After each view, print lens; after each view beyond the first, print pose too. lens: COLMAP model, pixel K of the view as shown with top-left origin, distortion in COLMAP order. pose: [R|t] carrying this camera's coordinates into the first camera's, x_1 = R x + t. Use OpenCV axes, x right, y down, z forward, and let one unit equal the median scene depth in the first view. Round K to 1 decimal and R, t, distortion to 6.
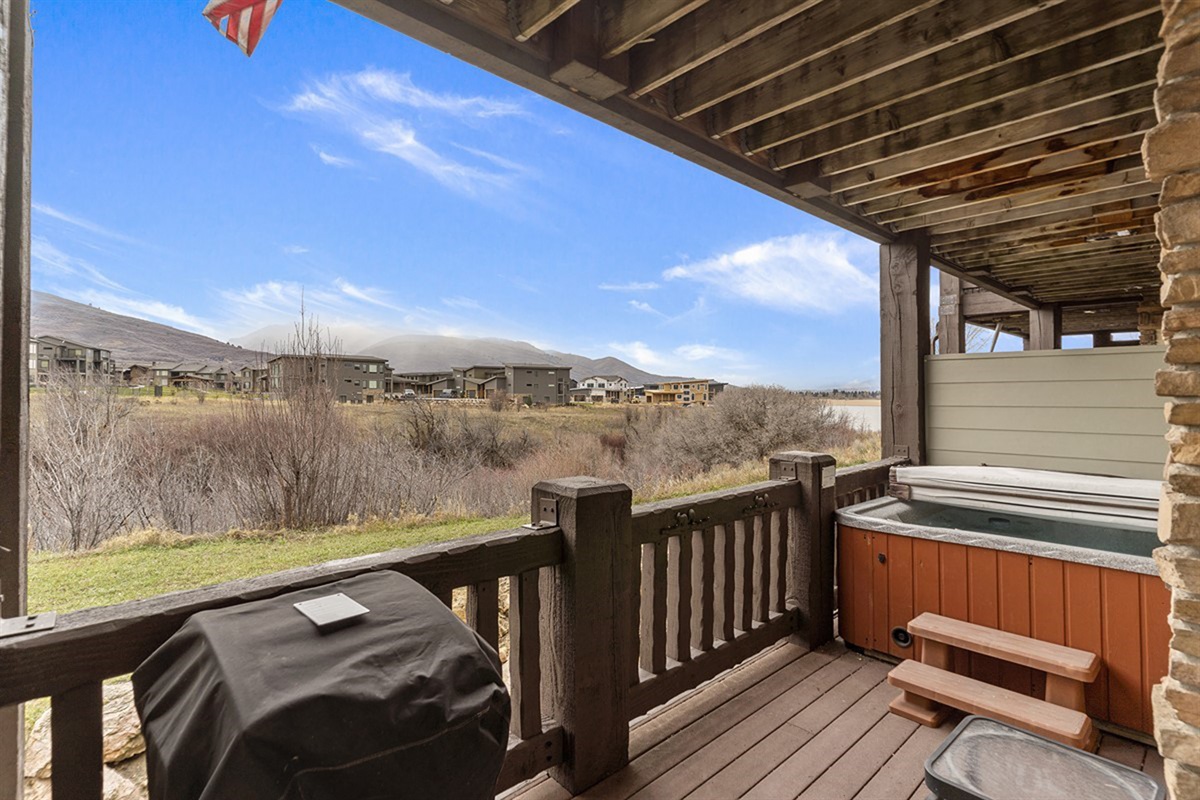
lens RADIAL K [[587.5, 0, 601.0], [0, 587.5, 397.1], [0, 0, 1]] dist [0.000416, -0.000008]
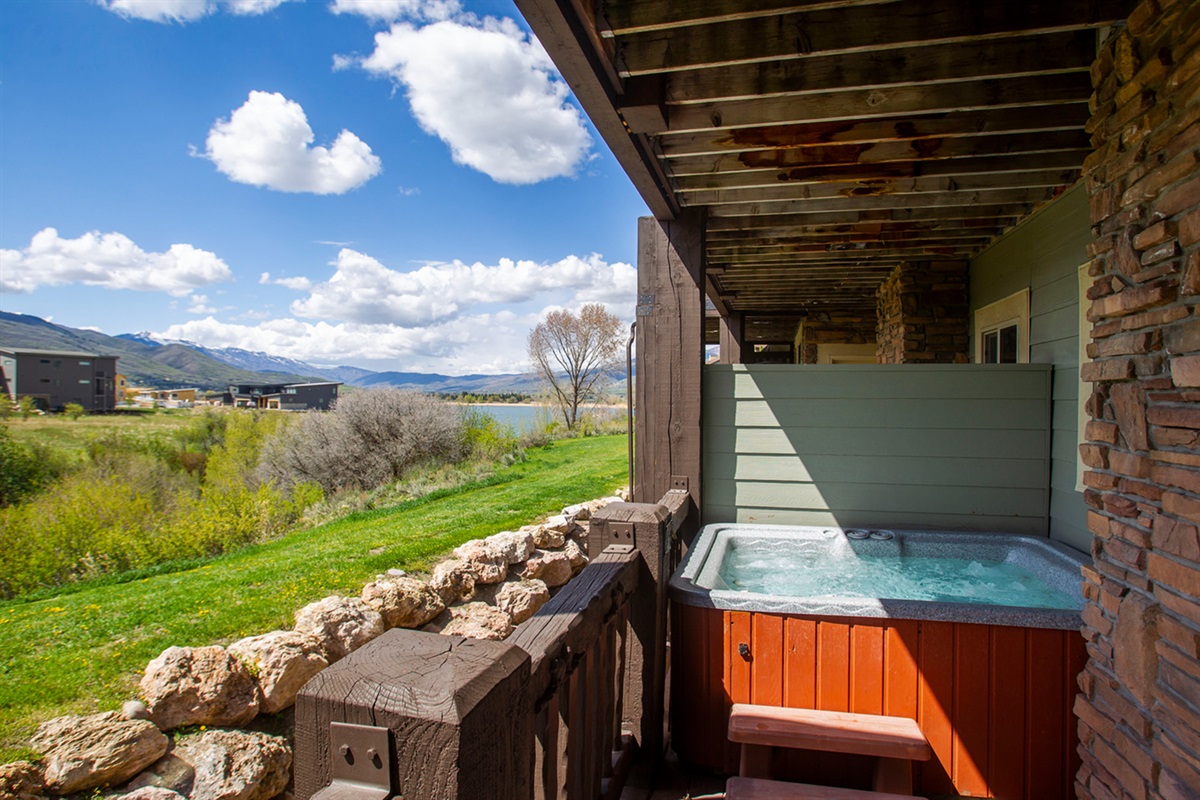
lens RADIAL K [[703.1, 0, 595.0], [0, 703.1, 398.5], [0, 0, 1]] dist [-0.056322, 0.002812]
pose [[0.844432, 0.007923, 0.535605, -0.118858], [-0.007630, 0.999967, -0.002762, -0.023362], [-0.535609, -0.001754, 0.844464, 0.319508]]
